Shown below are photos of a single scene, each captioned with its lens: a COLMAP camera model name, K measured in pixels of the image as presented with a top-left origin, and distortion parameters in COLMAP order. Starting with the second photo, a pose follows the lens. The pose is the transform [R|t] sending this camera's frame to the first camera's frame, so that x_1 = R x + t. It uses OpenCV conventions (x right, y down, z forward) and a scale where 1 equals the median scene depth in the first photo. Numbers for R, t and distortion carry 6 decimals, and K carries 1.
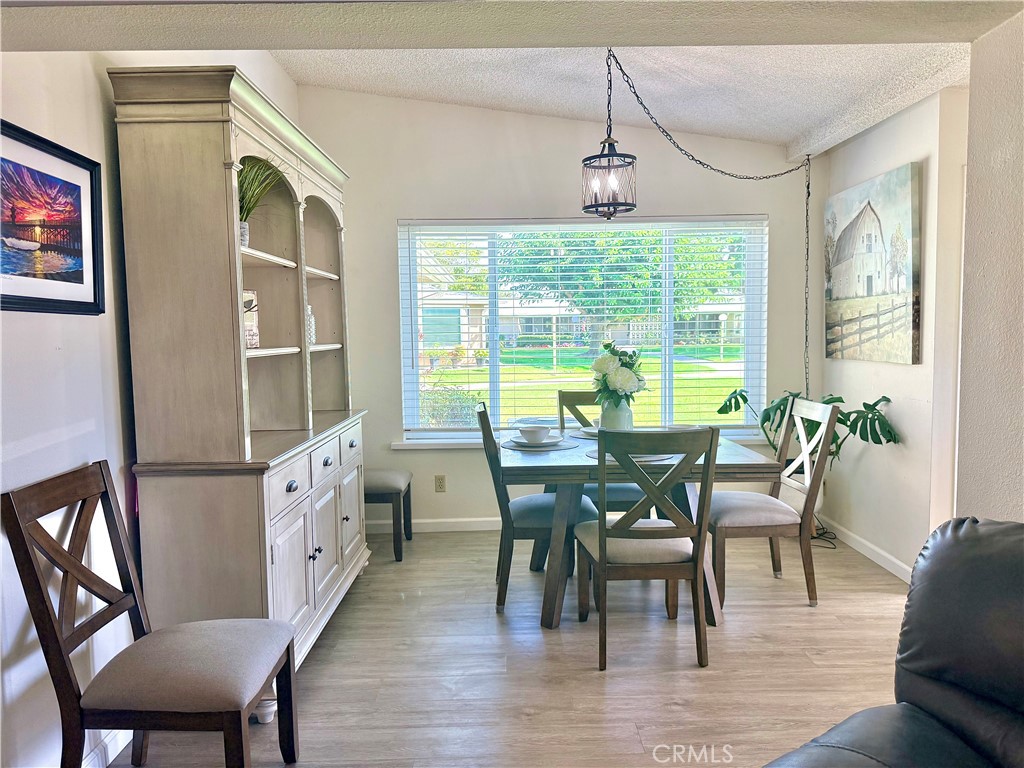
lens RADIAL K [[727.0, 0, 512.0], [0, 727.0, 384.0], [0, 0, 1]] dist [0.071565, -0.098863]
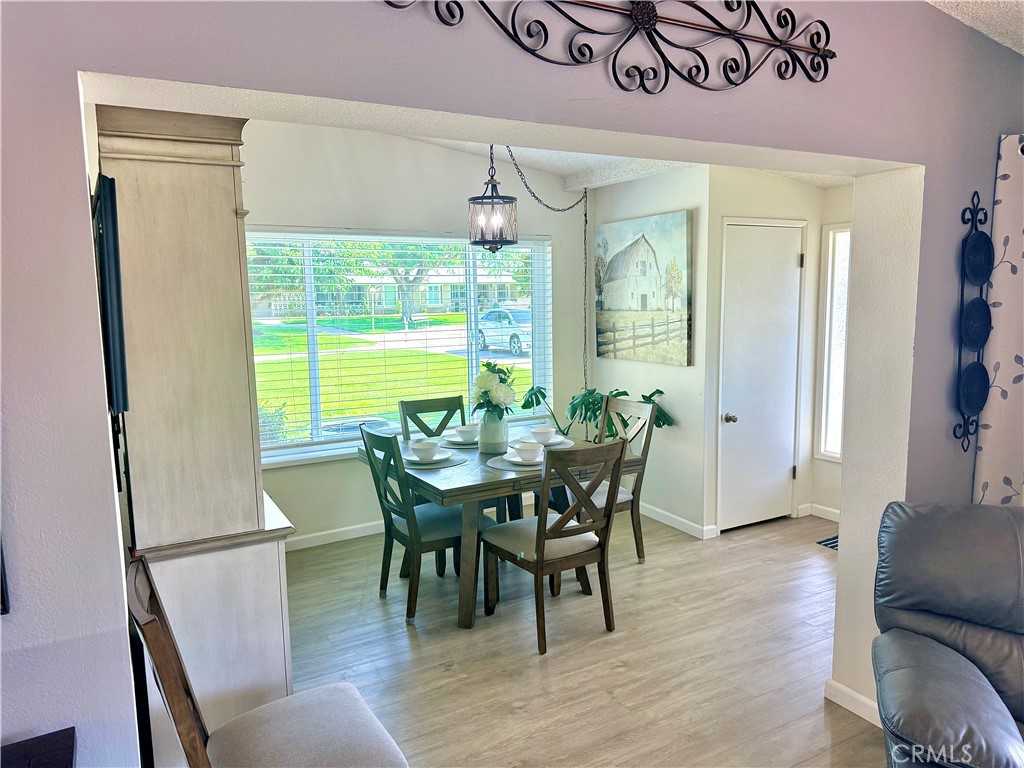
lens RADIAL K [[719.6, 0, 503.2], [0, 719.6, 386.8], [0, 0, 1]] dist [0.105461, -0.144373]
pose [[0.879231, -0.064453, 0.472016, -0.353729], [0.041651, 0.997412, 0.058611, -0.079747], [-0.474572, -0.031872, 0.879640, 0.023394]]
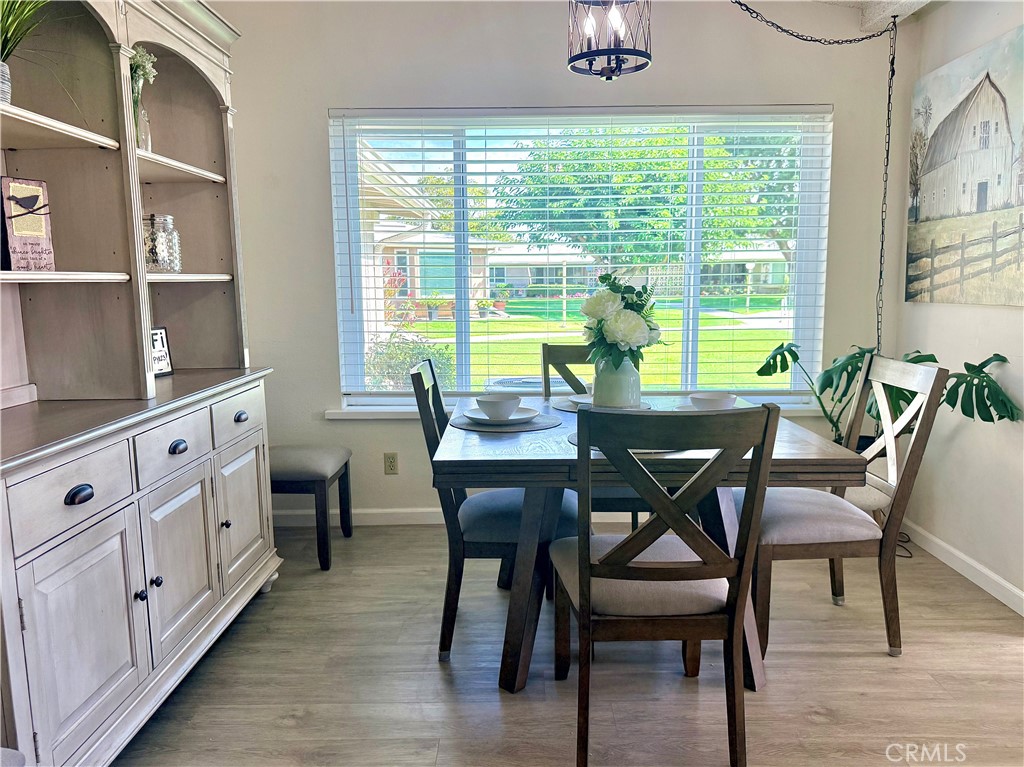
lens RADIAL K [[749.5, 0, 508.4], [0, 749.5, 387.3], [0, 0, 1]] dist [0.039318, -0.042364]
pose [[0.999713, 0.008069, -0.022558, 0.055581], [-0.006540, 0.997731, 0.067013, 0.003159], [0.023047, -0.066847, 0.997497, 0.282043]]
